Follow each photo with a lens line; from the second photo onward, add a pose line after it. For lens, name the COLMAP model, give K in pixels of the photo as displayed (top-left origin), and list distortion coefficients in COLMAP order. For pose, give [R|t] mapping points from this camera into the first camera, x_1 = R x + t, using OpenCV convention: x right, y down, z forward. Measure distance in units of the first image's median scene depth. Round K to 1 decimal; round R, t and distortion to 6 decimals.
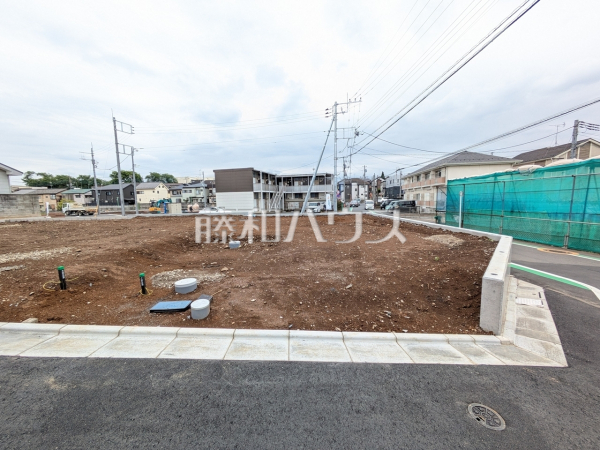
lens RADIAL K [[237.5, 0, 301.2], [0, 237.5, 223.6], [0, 0, 1]] dist [0.001573, 0.000540]
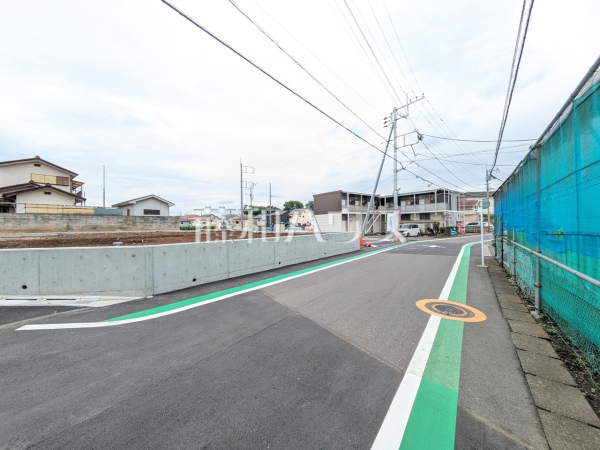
lens RADIAL K [[237.8, 0, 302.9], [0, 237.8, 225.7], [0, 0, 1]] dist [-0.000775, 0.000341]
pose [[0.784084, 0.007545, -0.620609, 0.375199], [-0.065787, 0.995303, -0.071017, 0.001318], [0.617158, 0.096511, 0.780898, 0.138345]]
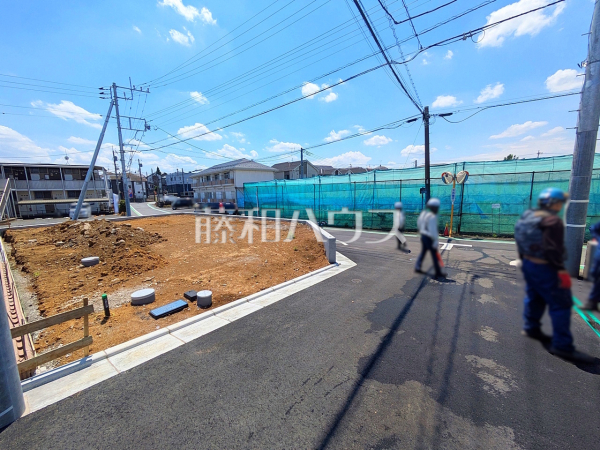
lens RADIAL K [[237.5, 0, 301.2], [0, 237.5, 223.6], [0, 0, 1]] dist [0.001573, 0.000540]
pose [[0.637445, -0.101413, 0.763793, -0.109798], [0.092717, 0.994193, 0.054625, -0.004901], [-0.764897, 0.035996, 0.643146, -0.020800]]
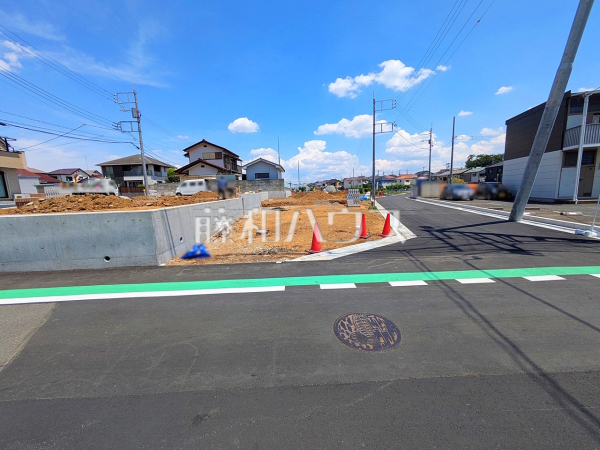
lens RADIAL K [[238.5, 0, 298.6], [0, 238.5, 224.2], [0, 0, 1]] dist [0.000295, 0.000599]
pose [[-0.017392, 0.159552, -0.987036, 0.317778], [-0.066118, 0.984841, 0.160362, -0.050114], [0.997660, 0.068050, -0.006579, 0.670345]]
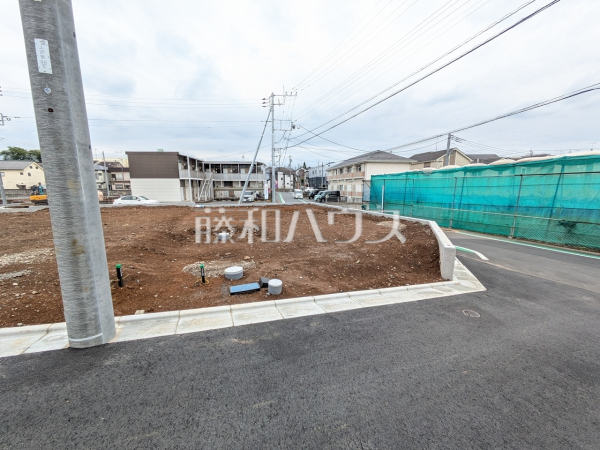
lens RADIAL K [[237.9, 0, 301.8], [0, 237.9, 224.5], [0, 0, 1]] dist [-0.000325, -0.000027]
pose [[0.945381, -0.032696, 0.324324, -0.074953], [0.015482, 0.998338, 0.055518, -0.004070], [-0.325601, -0.047464, 0.944315, -0.024006]]
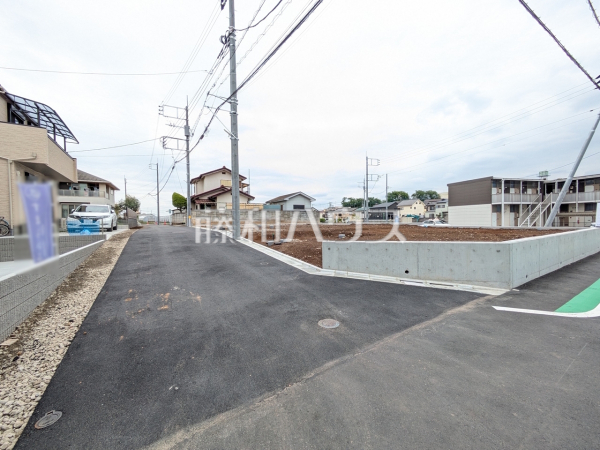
lens RADIAL K [[238.5, 0, 298.6], [0, 238.5, 224.2], [0, 0, 1]] dist [0.000295, 0.000599]
pose [[0.489043, 0.029672, -0.871755, 0.263882], [-0.086079, 0.996185, -0.014381, 0.013482], [0.868002, 0.082072, 0.489731, -0.024920]]
